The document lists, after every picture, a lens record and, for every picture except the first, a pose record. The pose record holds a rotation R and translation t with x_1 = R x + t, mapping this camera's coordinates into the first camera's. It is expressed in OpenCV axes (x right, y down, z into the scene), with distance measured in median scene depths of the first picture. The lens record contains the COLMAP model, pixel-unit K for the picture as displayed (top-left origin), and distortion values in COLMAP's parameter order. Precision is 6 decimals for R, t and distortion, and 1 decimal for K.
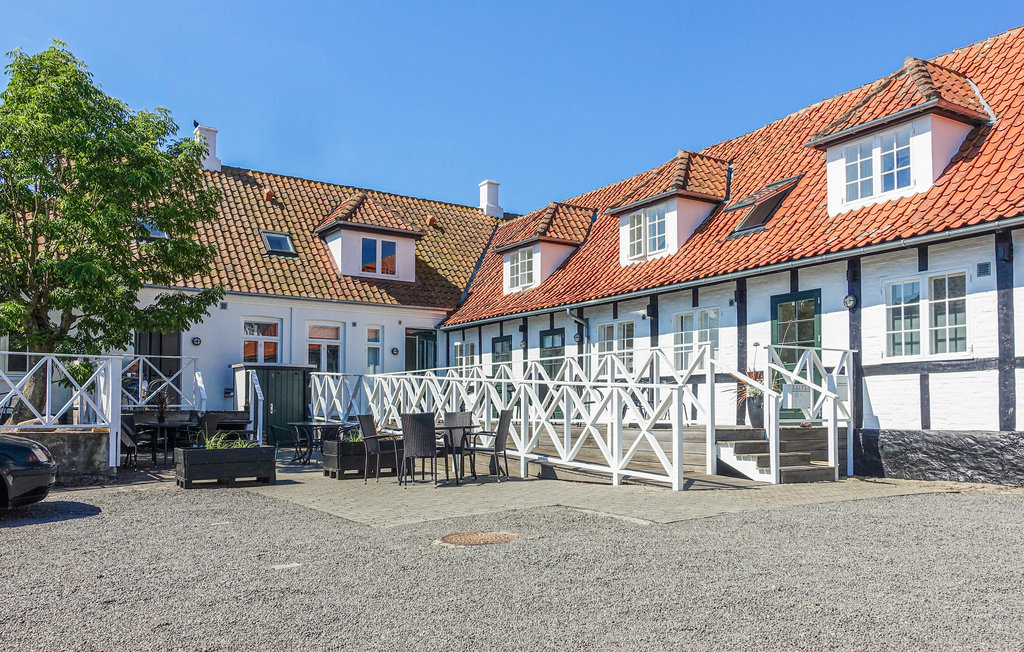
lens RADIAL K [[786.4, 0, 493.9], [0, 786.4, 386.2], [0, 0, 1]] dist [0.001181, 0.000419]
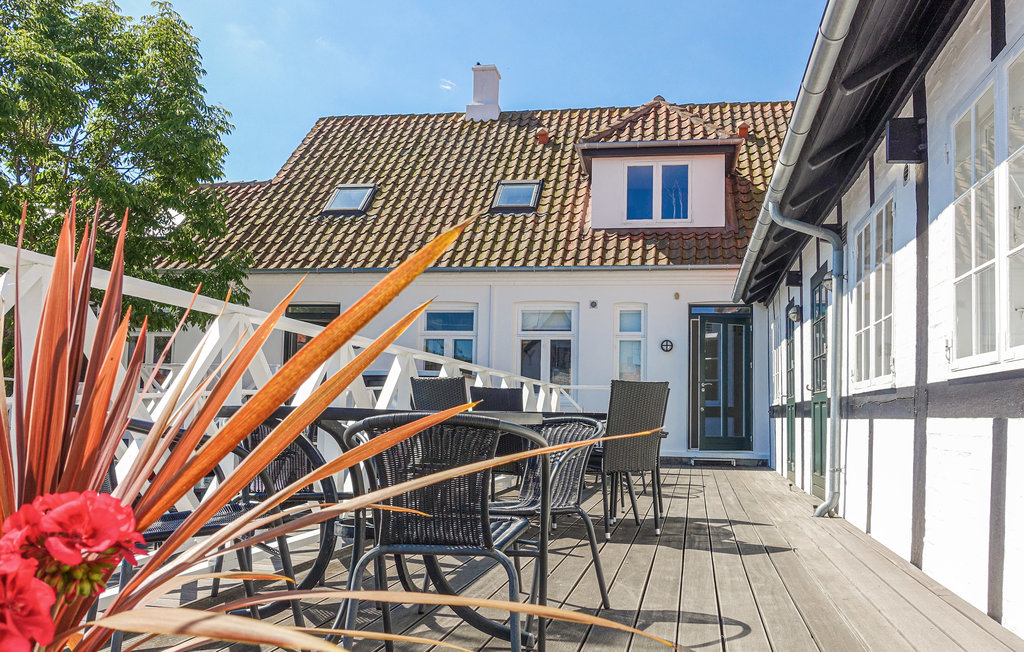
lens RADIAL K [[795.6, 0, 548.4], [0, 795.6, 361.0], [0, 0, 1]] dist [-0.002045, -0.001415]
pose [[0.744072, -0.031948, -0.667335, 0.208329], [0.003620, 0.999034, -0.043791, -0.007277], [0.668090, 0.030167, 0.743469, 0.509197]]
